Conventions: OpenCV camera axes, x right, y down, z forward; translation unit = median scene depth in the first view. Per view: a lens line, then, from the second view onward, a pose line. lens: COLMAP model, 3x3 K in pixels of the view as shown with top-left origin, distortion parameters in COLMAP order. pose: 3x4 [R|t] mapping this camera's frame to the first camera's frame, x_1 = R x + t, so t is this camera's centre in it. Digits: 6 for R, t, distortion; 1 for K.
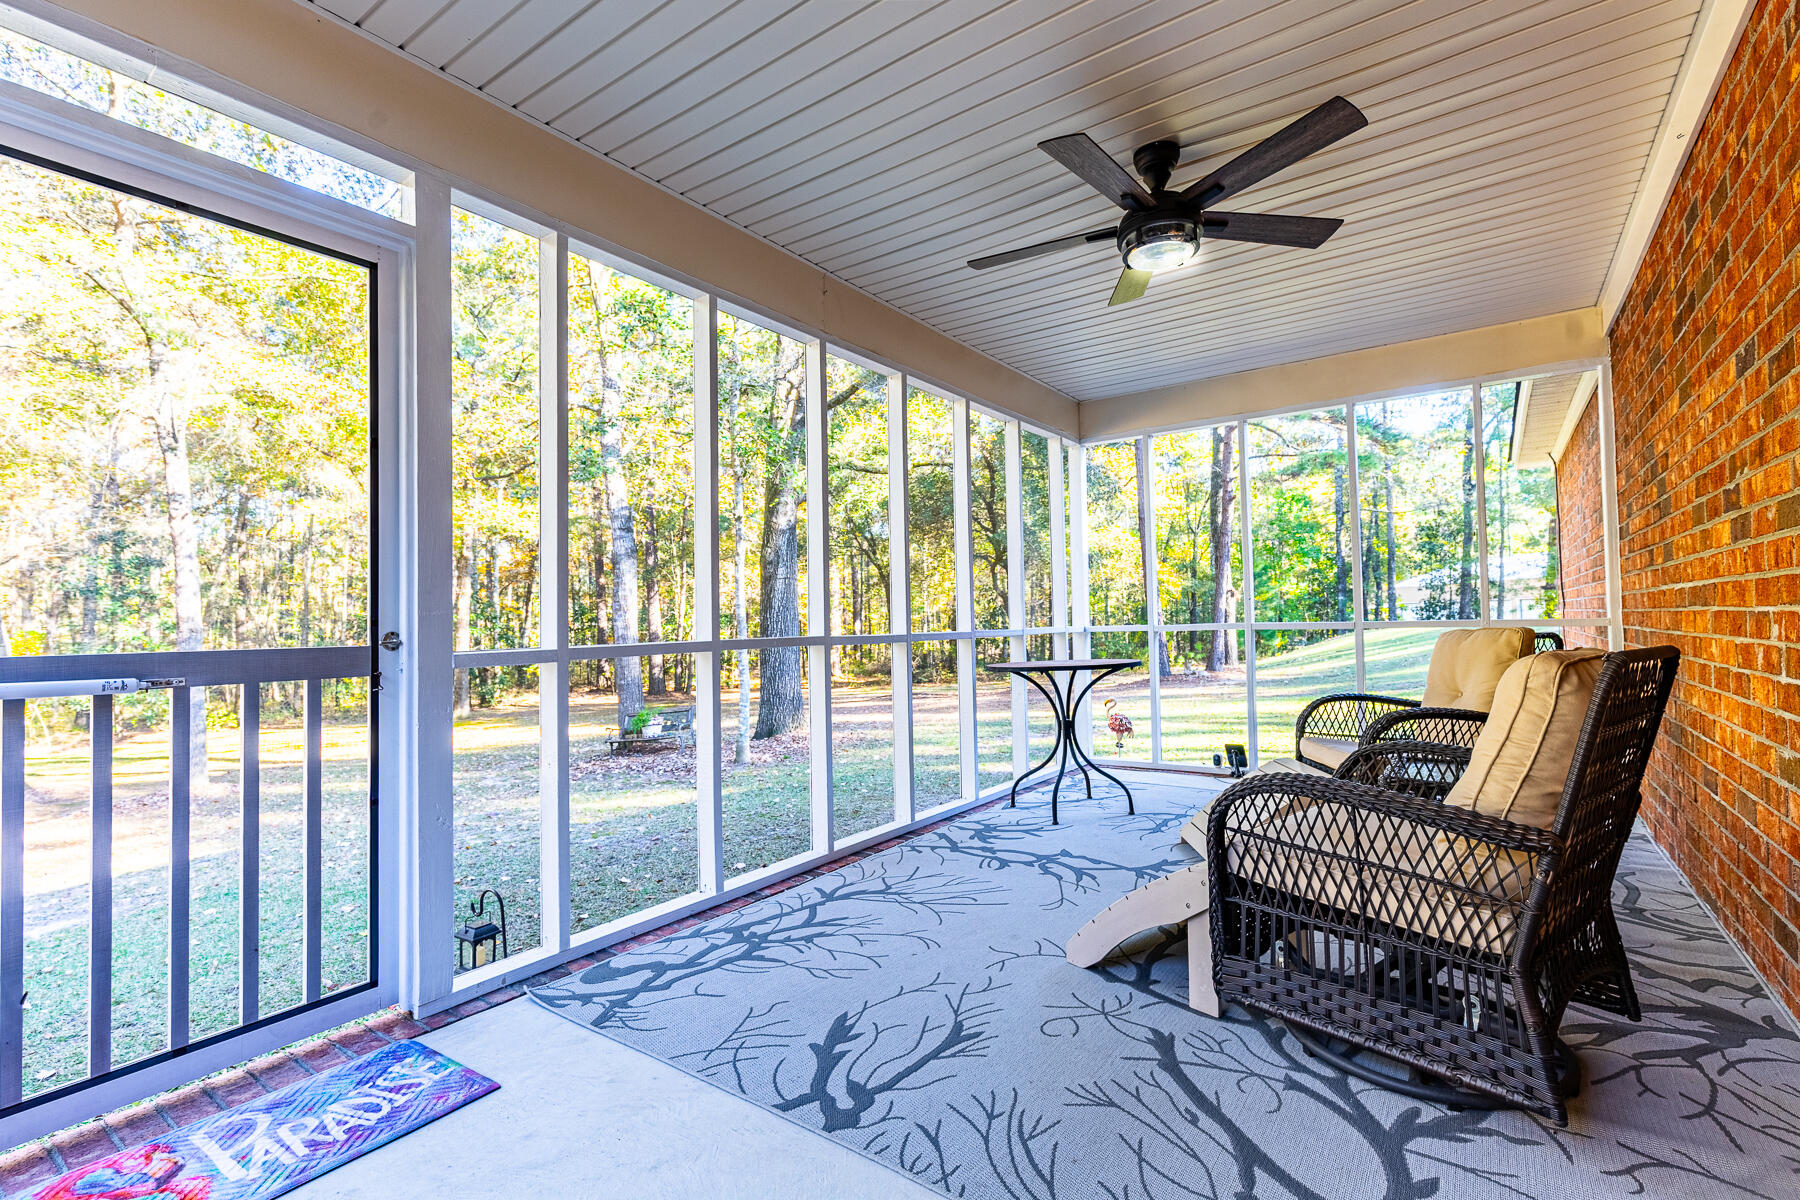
lens RADIAL K [[812.8, 0, 911.3], [0, 812.8, 595.1], [0, 0, 1]] dist [0.009185, -0.000712]
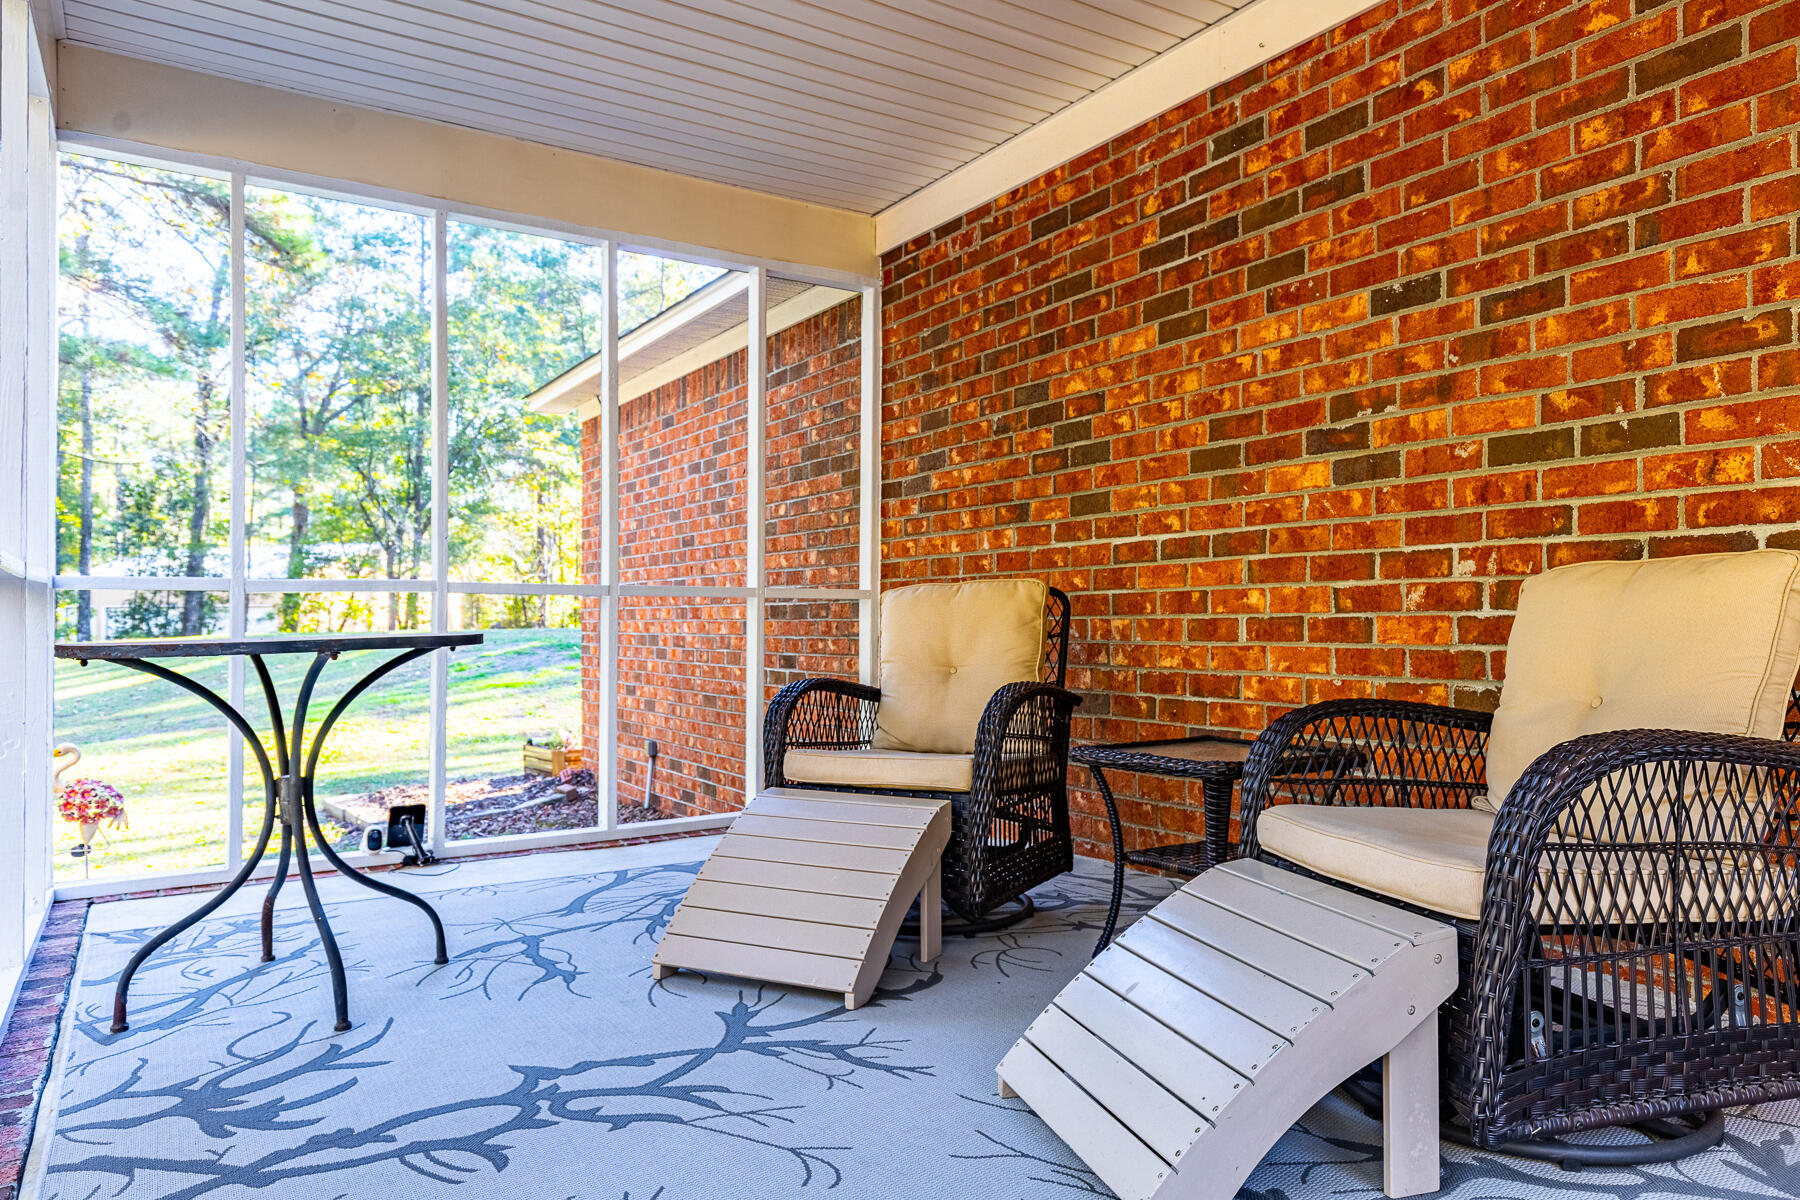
lens RADIAL K [[1175.5, 0, 917.0], [0, 1175.5, 617.3], [0, 0, 1]] dist [0.004505, -0.002352]
pose [[0.372509, 0.028896, 0.927579, -0.301492], [-0.041607, 0.999030, -0.014413, 0.086422], [-0.927095, -0.033225, 0.373350, 0.603844]]
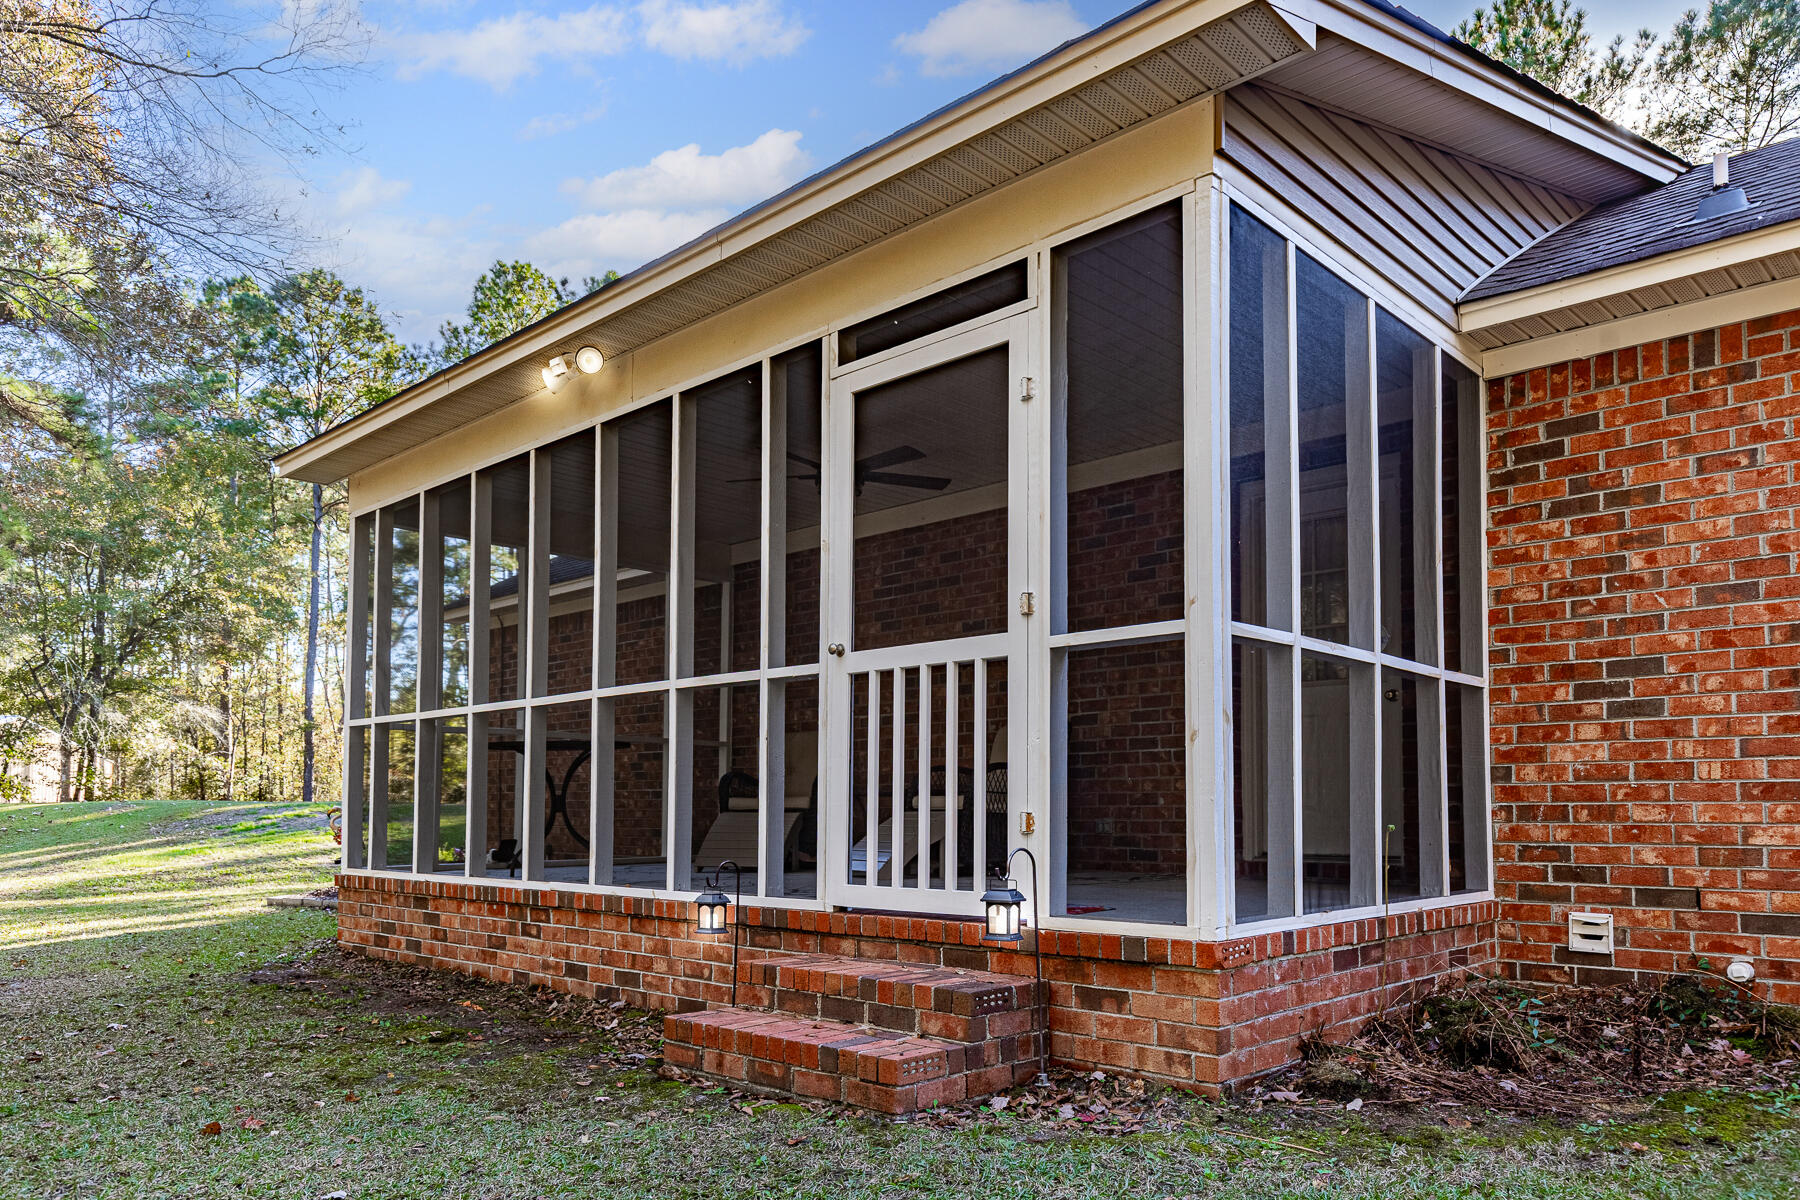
lens RADIAL K [[1237.9, 0, 877.7], [0, 1237.9, 747.1], [0, 0, 1]] dist [-0.002018, 0.001088]
pose [[0.151368, 0.090538, 0.984322, -1.755405], [-0.050009, 0.995223, -0.083851, 0.271104], [-0.987212, -0.036532, 0.155172, 0.404223]]
